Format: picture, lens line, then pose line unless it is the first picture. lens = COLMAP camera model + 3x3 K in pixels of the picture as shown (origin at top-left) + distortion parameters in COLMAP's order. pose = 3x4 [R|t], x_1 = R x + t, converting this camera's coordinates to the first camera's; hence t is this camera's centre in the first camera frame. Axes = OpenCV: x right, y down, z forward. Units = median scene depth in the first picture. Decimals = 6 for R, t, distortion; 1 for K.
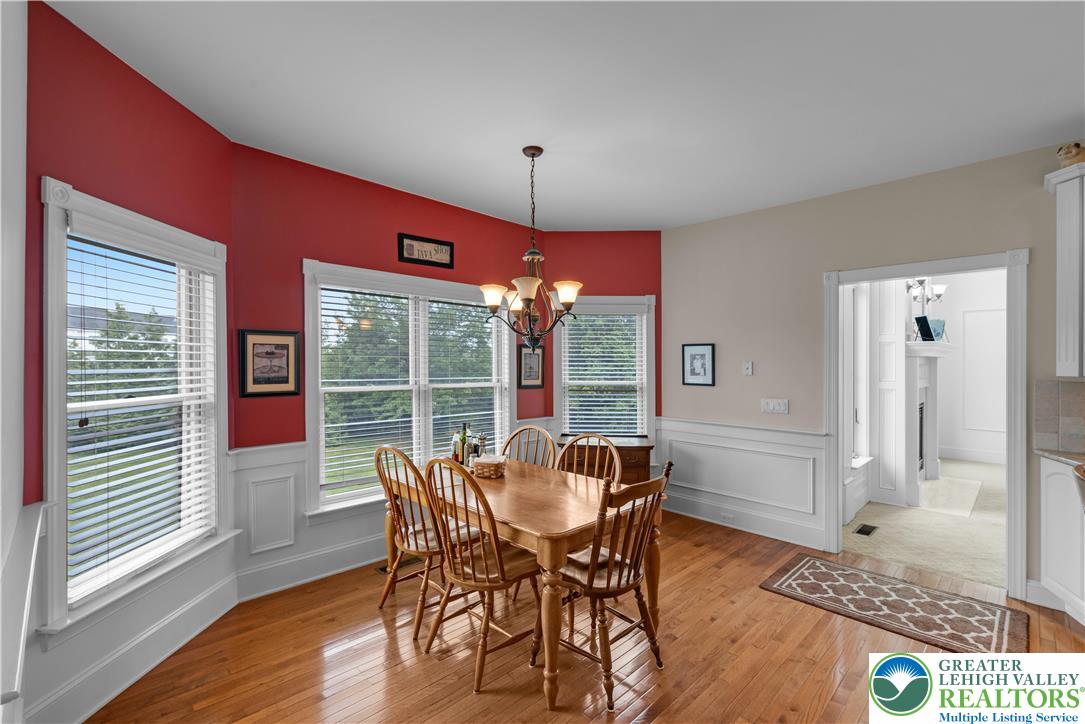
lens RADIAL K [[482.3, 0, 524.3], [0, 482.3, 364.2], [0, 0, 1]] dist [0.004552, -0.000402]
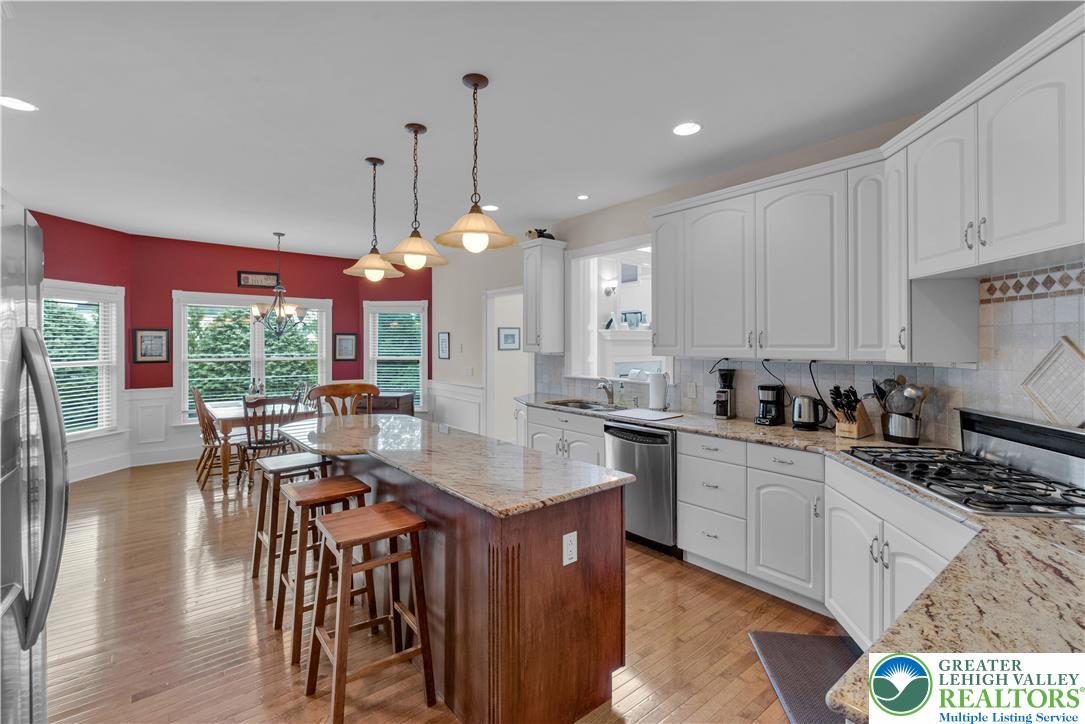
lens RADIAL K [[485.7, 0, 535.2], [0, 485.7, 341.5], [0, 0, 1]] dist [-0.002748, -0.001628]
pose [[0.996117, -0.003101, -0.087990, 1.193439], [0.002708, 0.999986, -0.004585, -0.006336], [0.088003, 0.004329, 0.996111, -0.807637]]
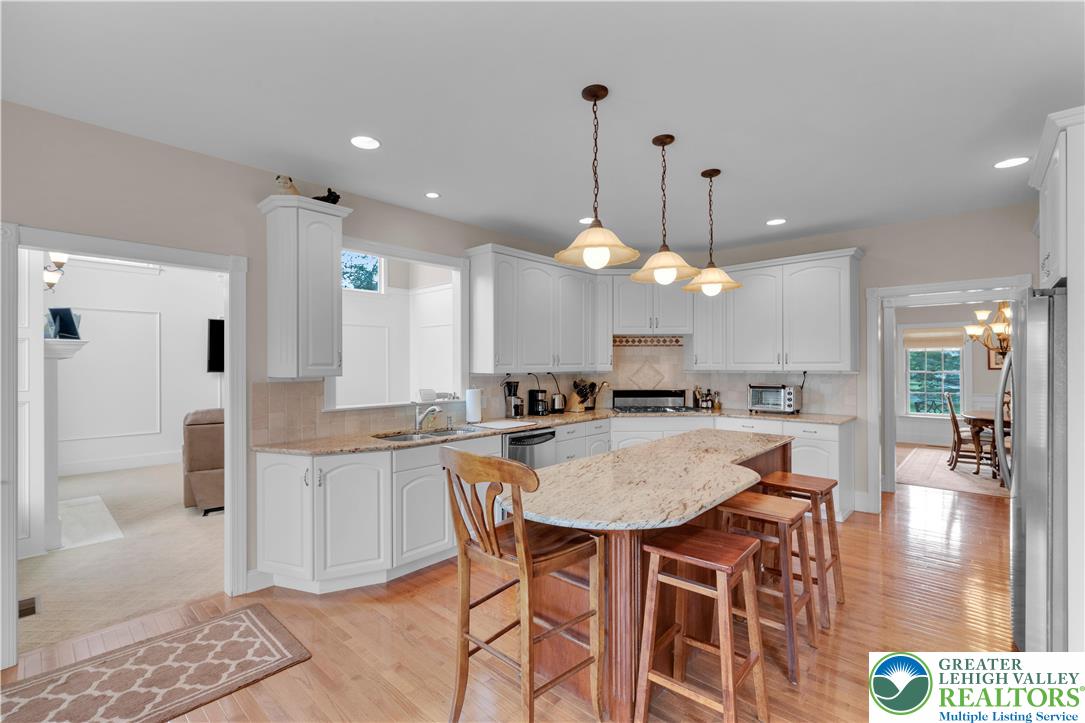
lens RADIAL K [[482.3, 0, 539.8], [0, 482.3, 361.3], [0, 0, 1]] dist [0.004552, -0.000402]
pose [[-0.065732, 0.003795, 0.997830, -0.053635], [0.006125, 0.999975, -0.003399, -0.005110], [-0.997819, 0.005888, -0.065754, 0.436723]]
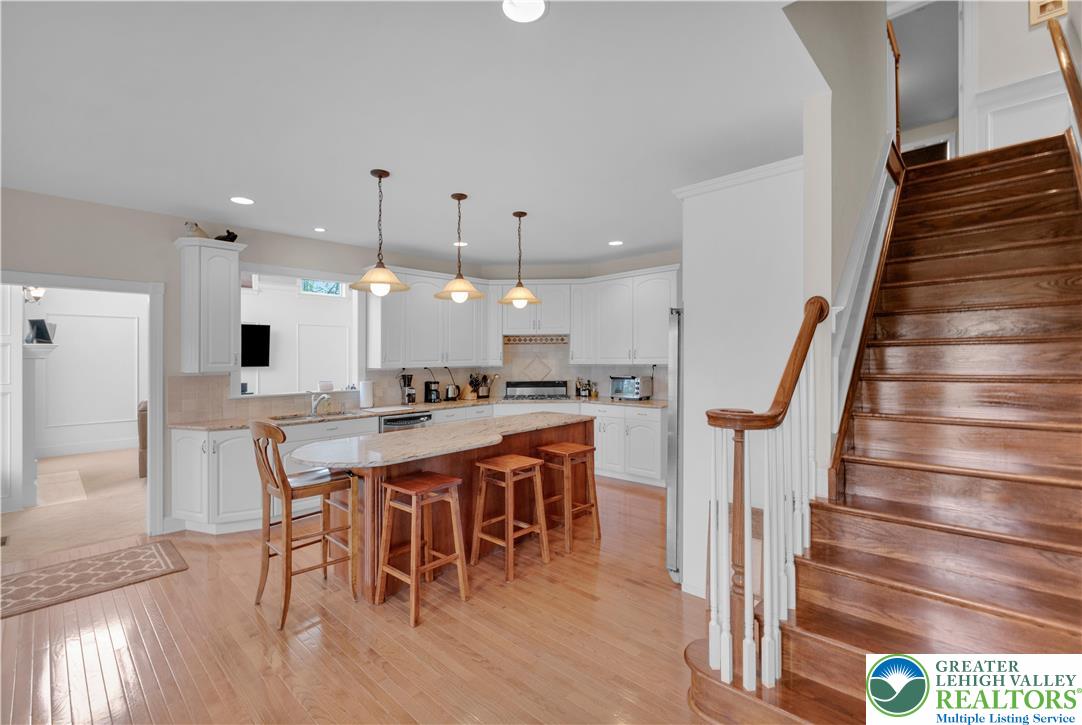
lens RADIAL K [[481.0, 0, 543.7], [0, 481.0, 350.7], [0, 0, 1]] dist [0.004552, -0.000402]
pose [[-0.045019, 0.011297, 0.998922, -0.422899], [0.012713, 0.999862, -0.010735, -0.013125], [-0.998905, 0.012216, -0.045156, -0.046928]]
